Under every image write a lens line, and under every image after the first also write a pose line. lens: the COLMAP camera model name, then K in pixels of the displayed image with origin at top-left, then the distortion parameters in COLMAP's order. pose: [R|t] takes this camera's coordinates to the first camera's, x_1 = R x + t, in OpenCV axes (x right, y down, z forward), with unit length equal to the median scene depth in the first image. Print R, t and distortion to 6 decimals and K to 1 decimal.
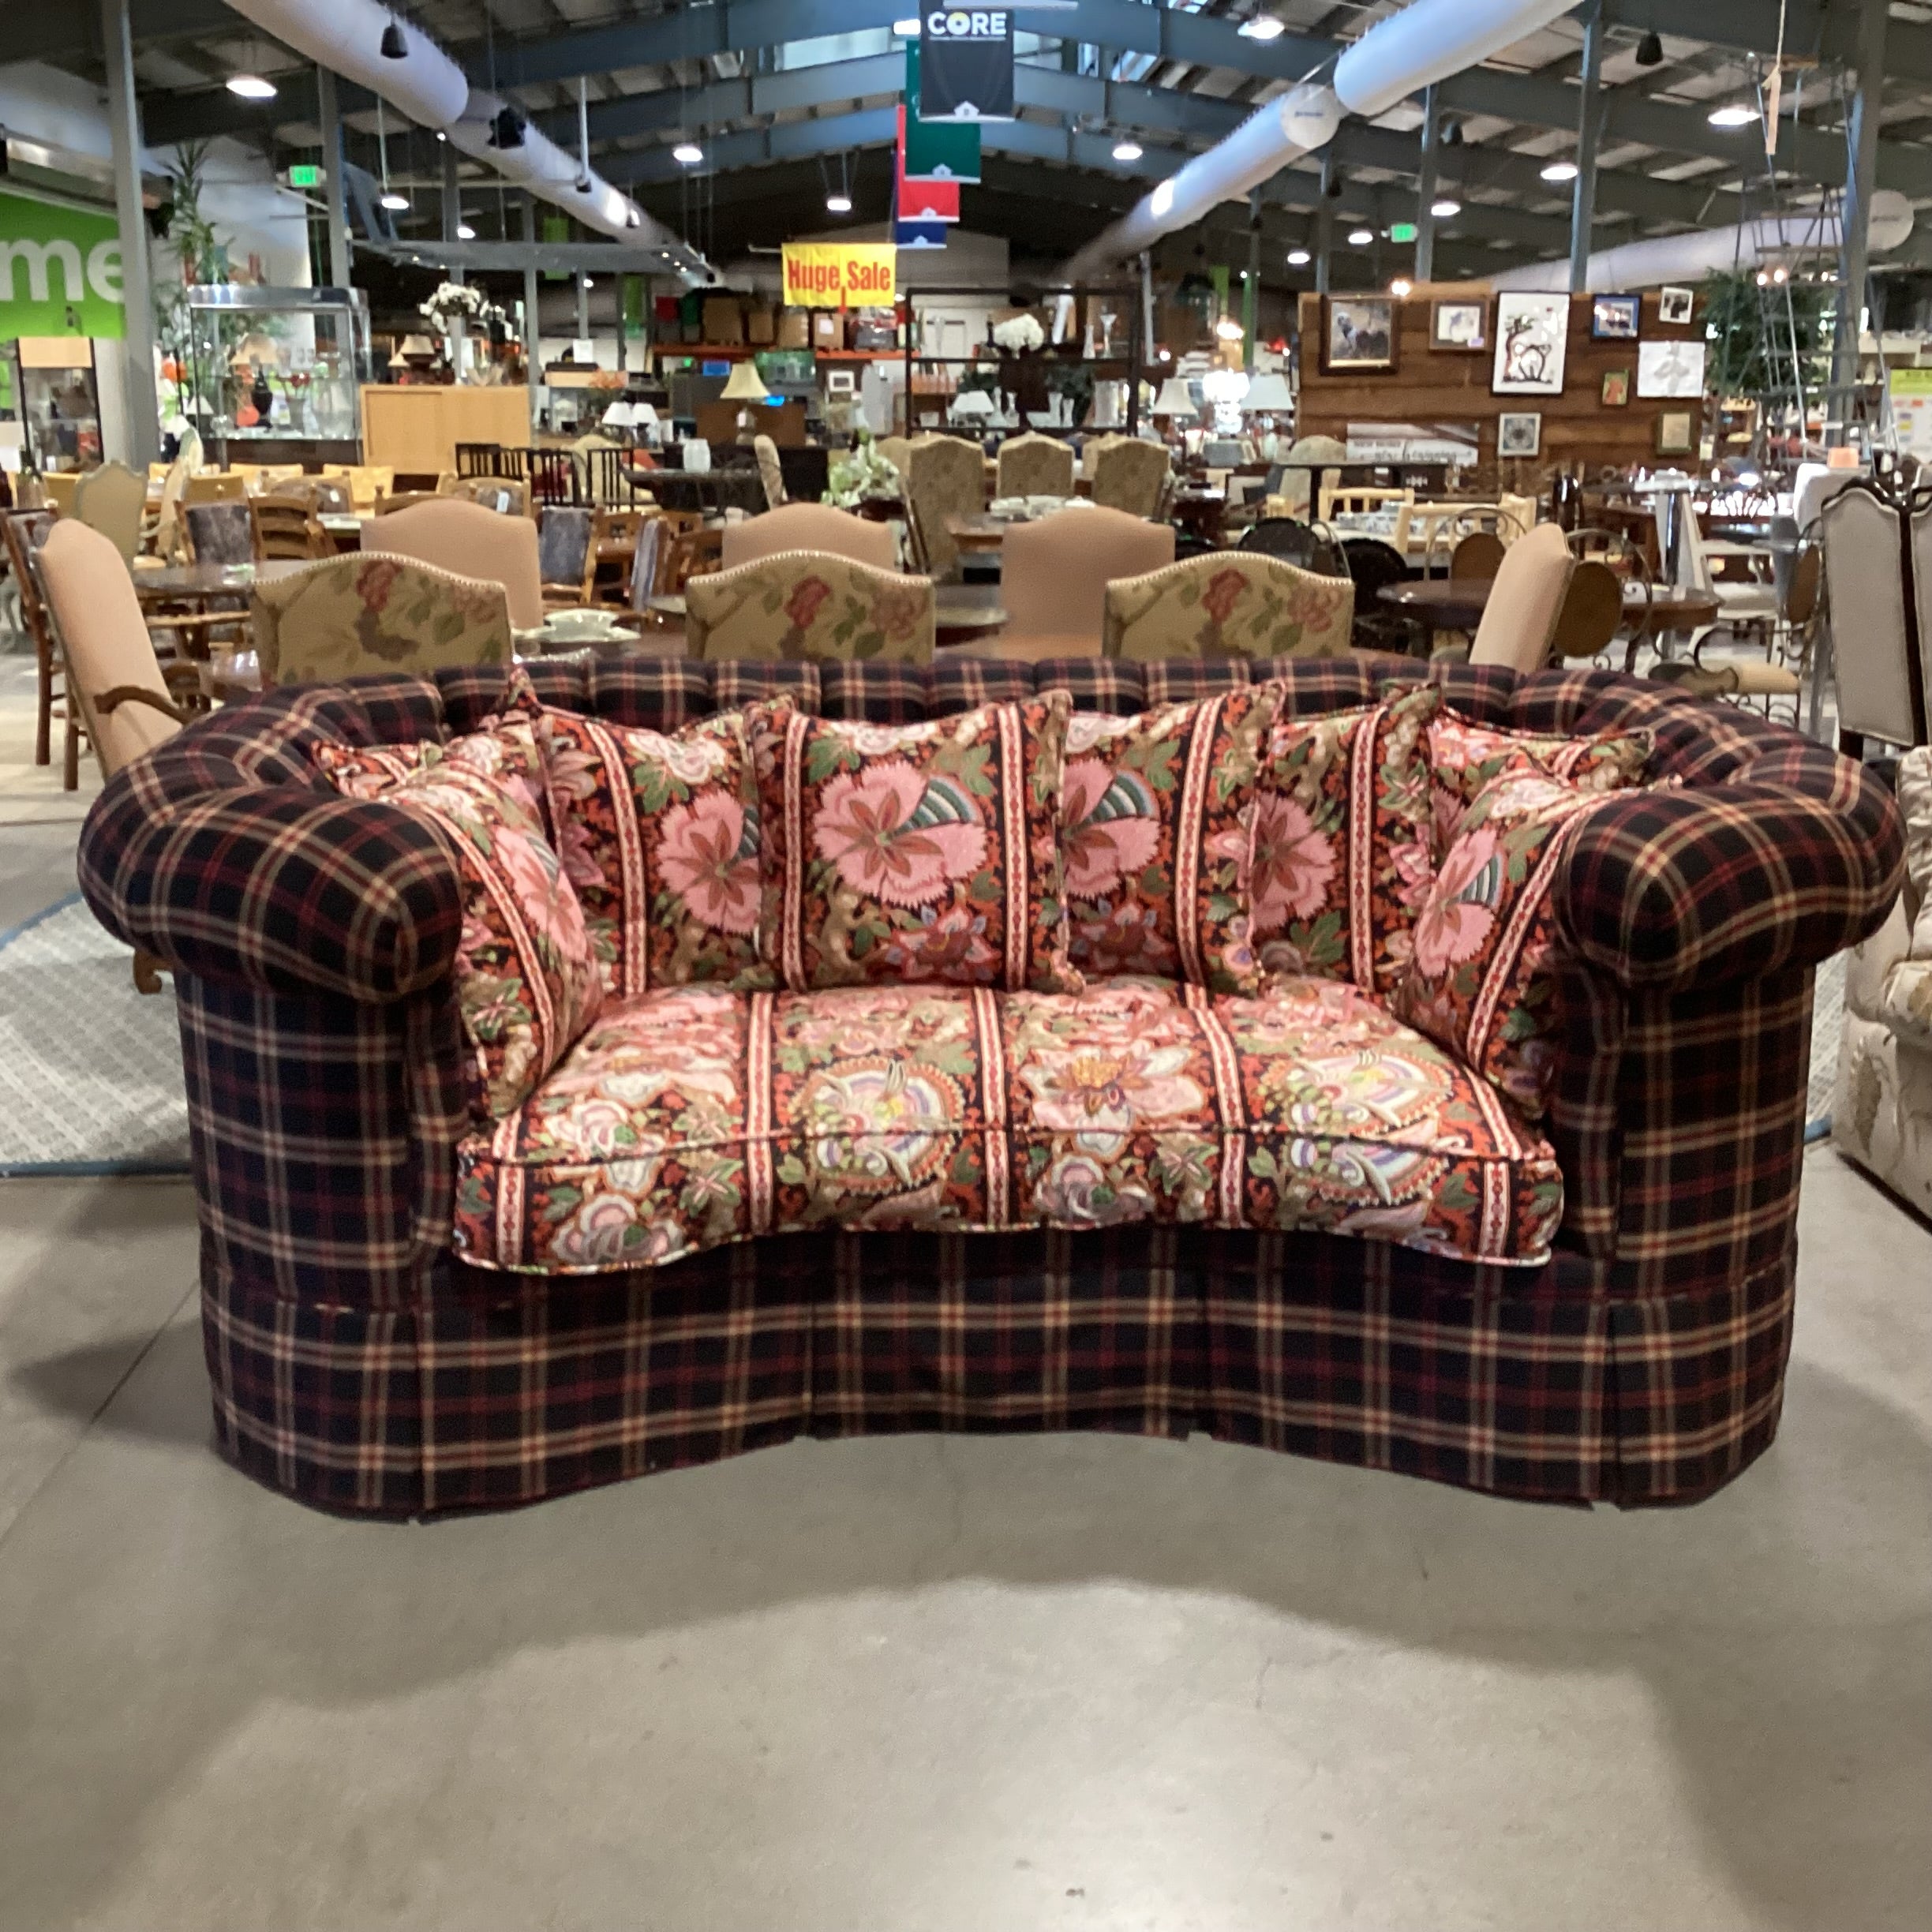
lens RADIAL K [[2320.1, 0, 957.0], [0, 2320.1, 970.1], [0, 0, 1]] dist [0.117206, -0.234589]
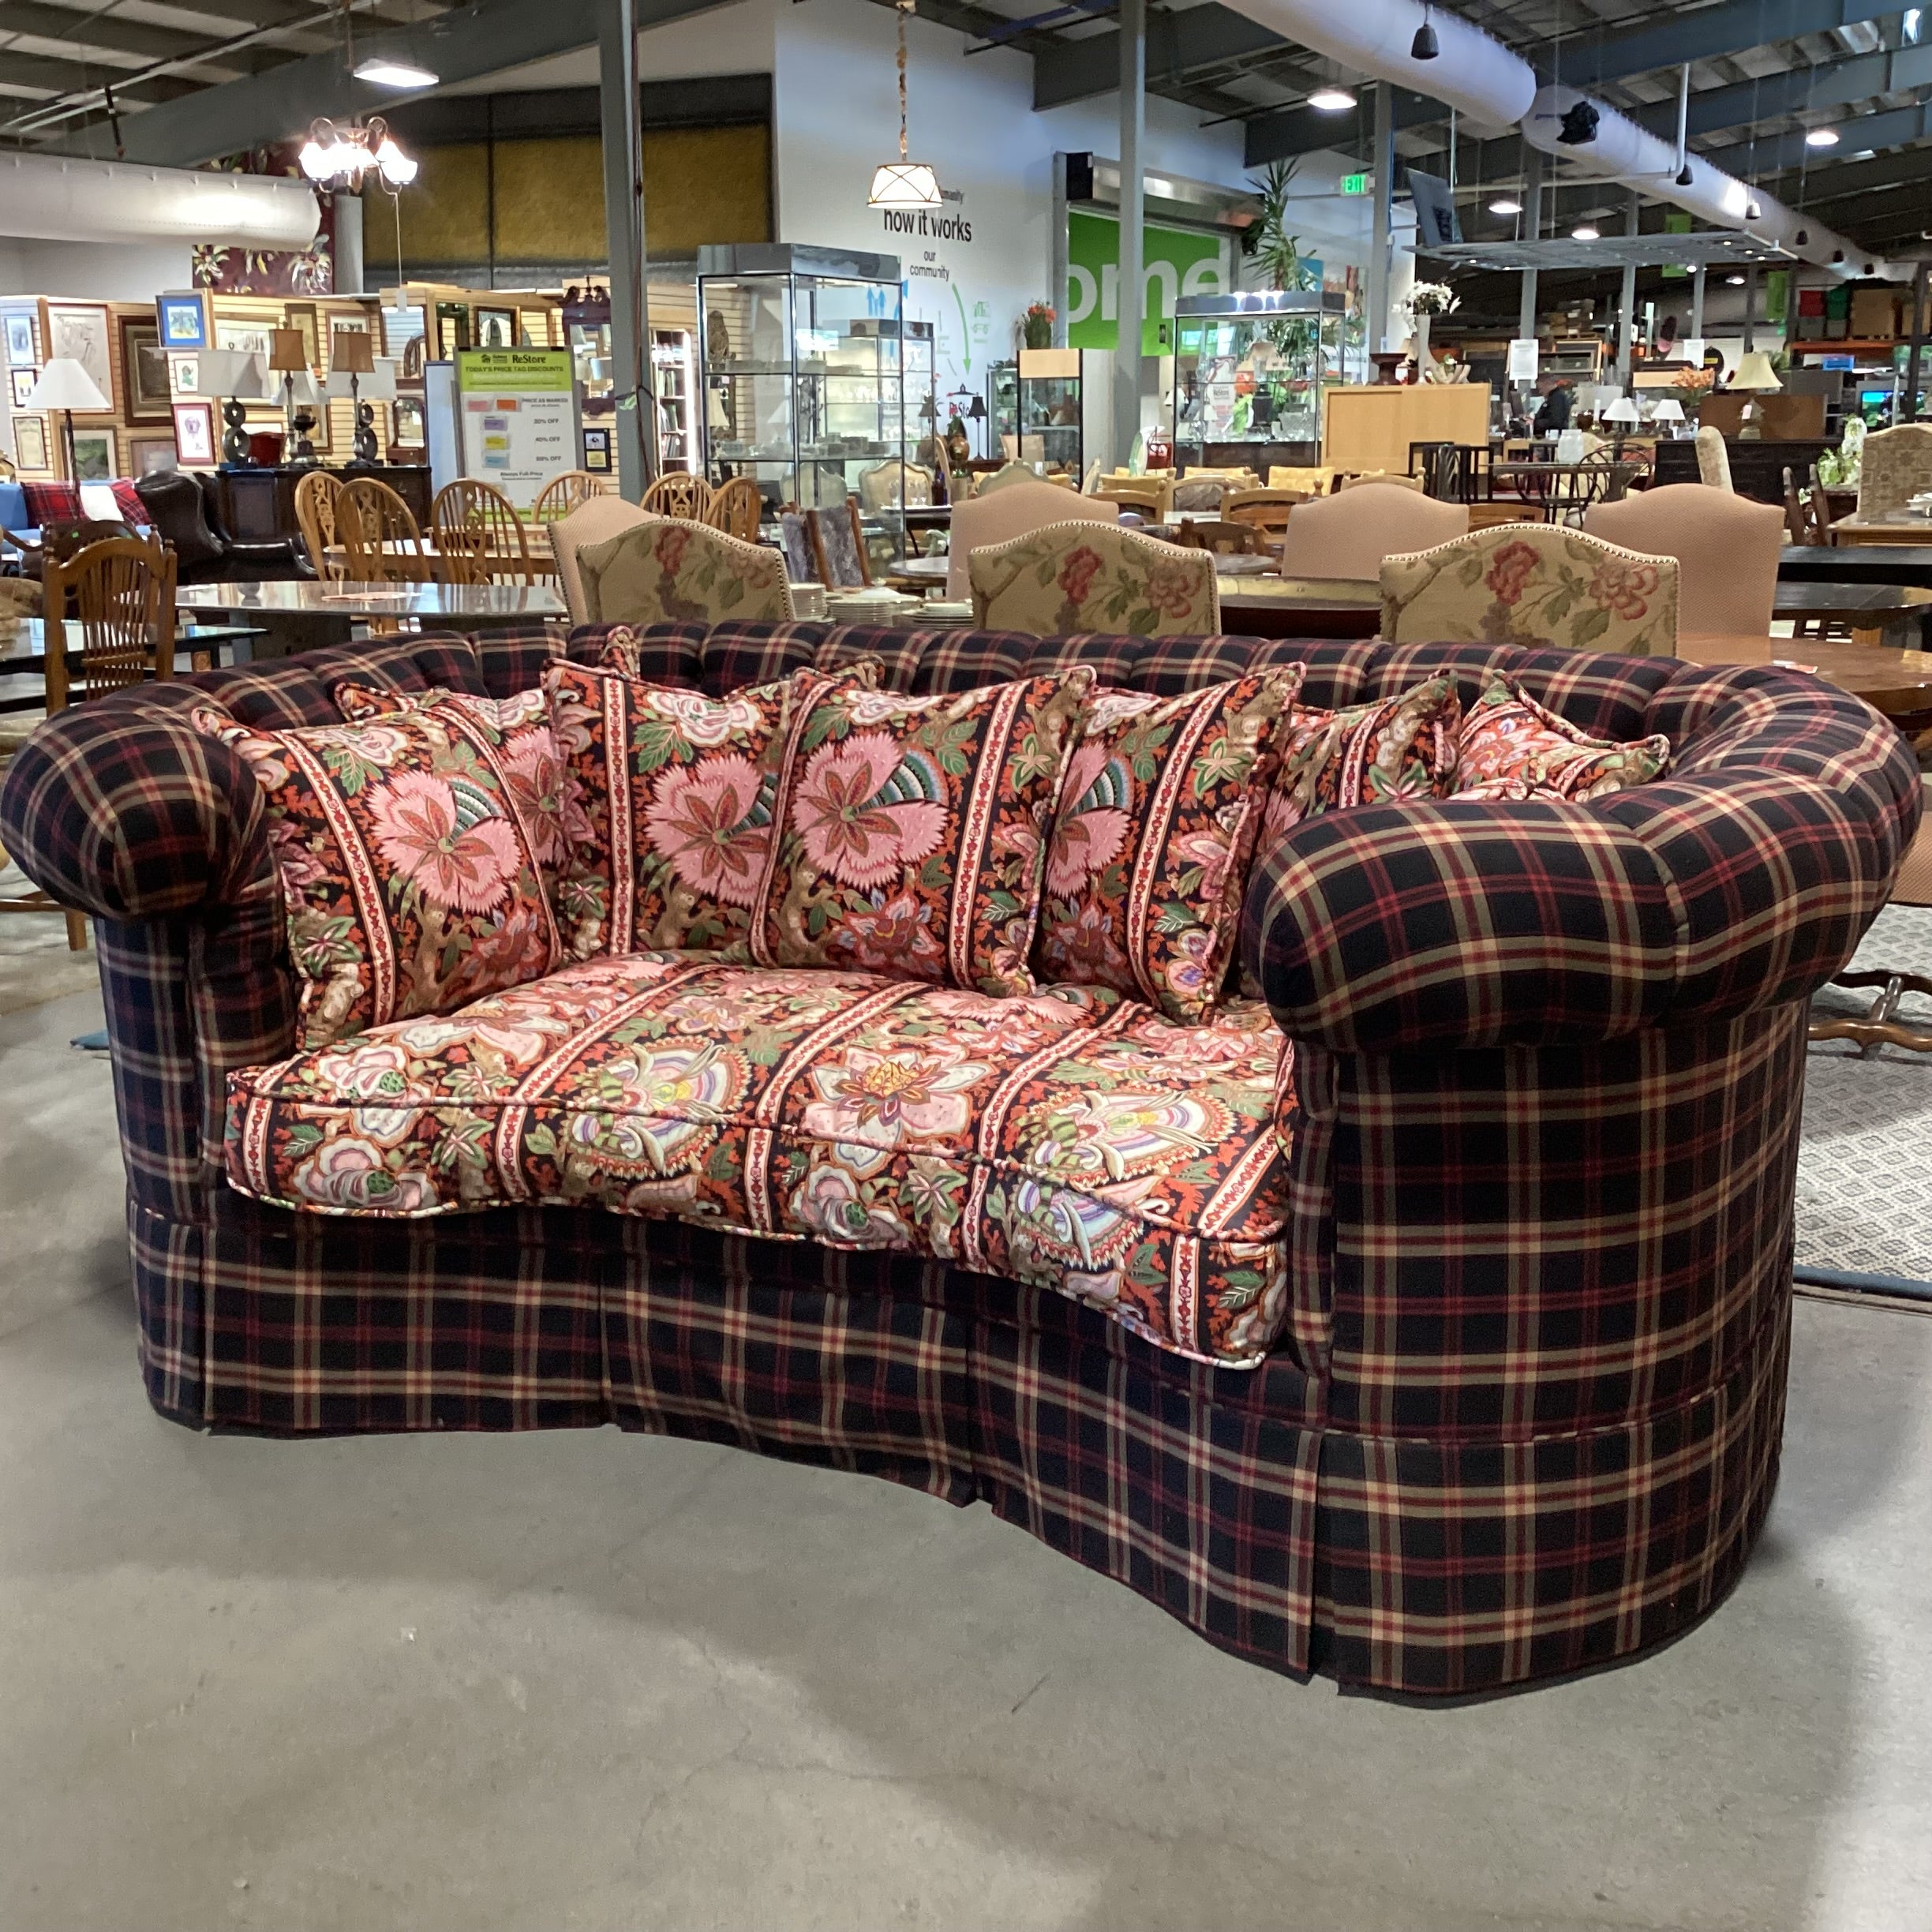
lens RADIAL K [[2320.1, 0, 957.0], [0, 2320.1, 970.1], [0, 0, 1]] dist [0.117206, -0.234589]
pose [[0.887955, 0.095826, -0.449836, 0.493584], [-0.097671, 0.995034, 0.019169, -0.018400], [0.449439, 0.026915, 0.892905, 0.212371]]
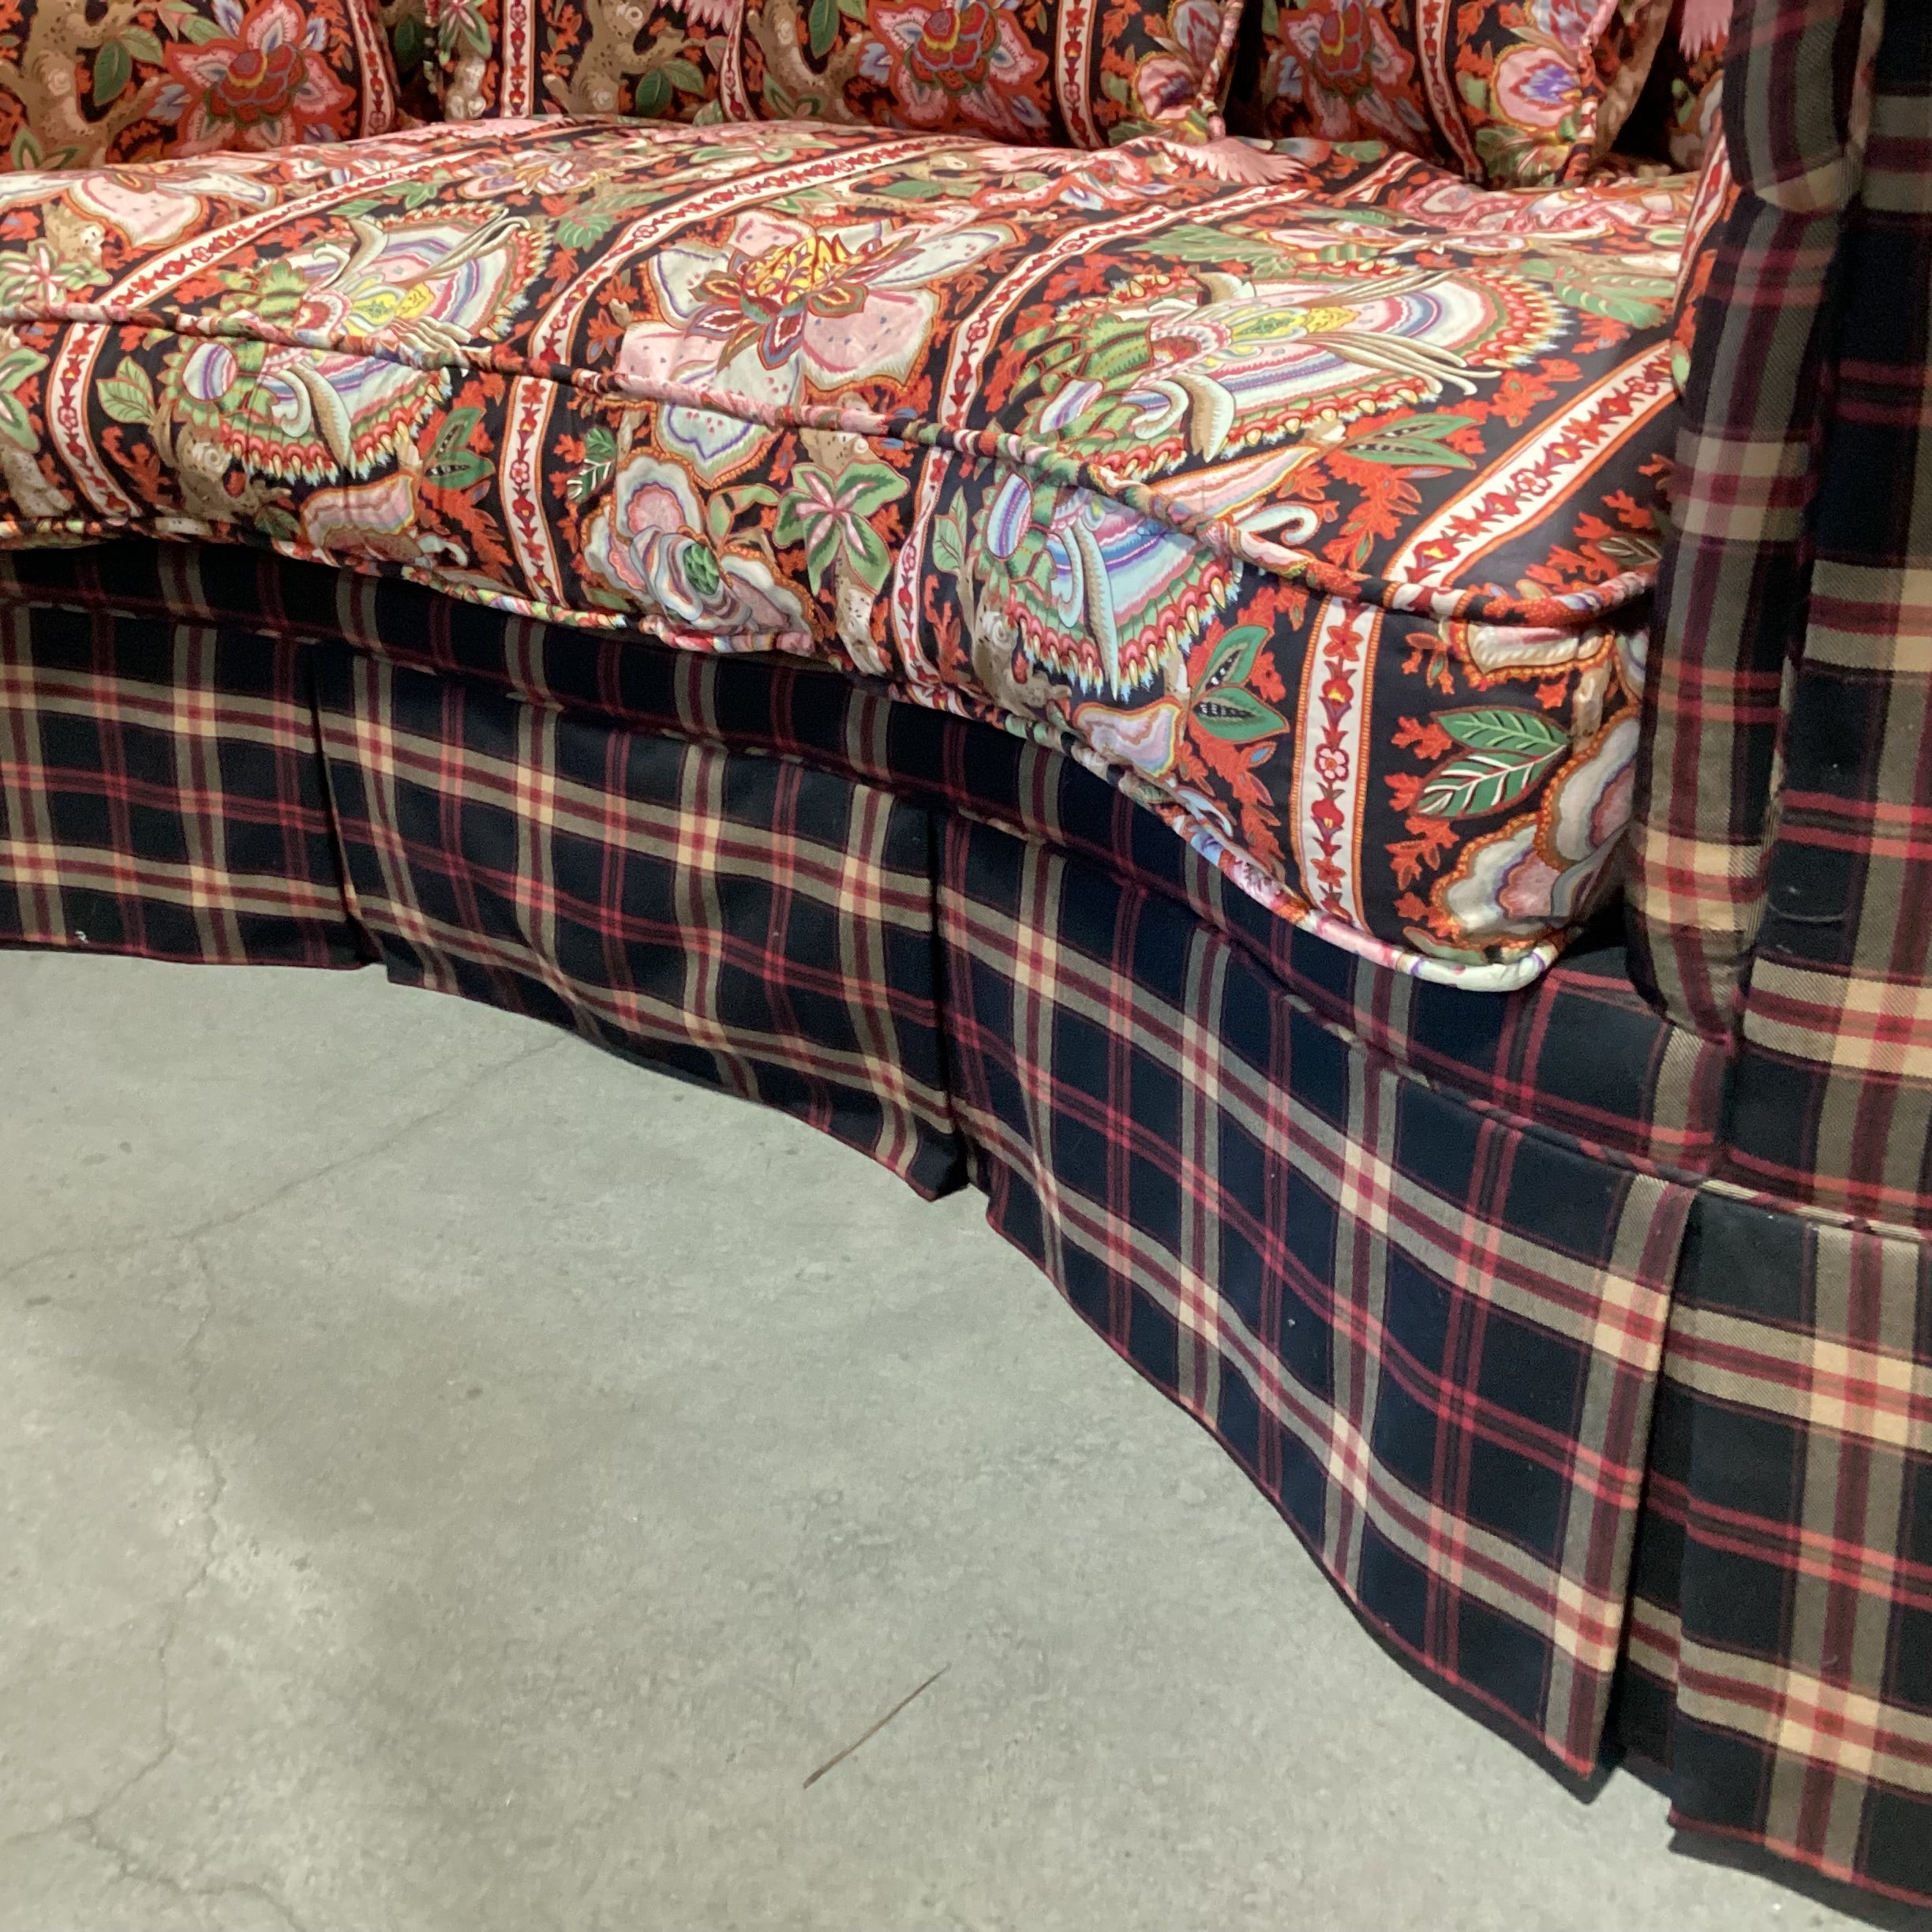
lens RADIAL K [[2320.1, 0, 957.0], [0, 2320.1, 970.1], [0, 0, 1]] dist [0.117206, -0.234589]
pose [[0.774554, 0.251997, -0.580141, 0.351188], [-0.127354, 0.960557, 0.247207, 0.057878], [0.619554, -0.117592, 0.776096, 0.705181]]
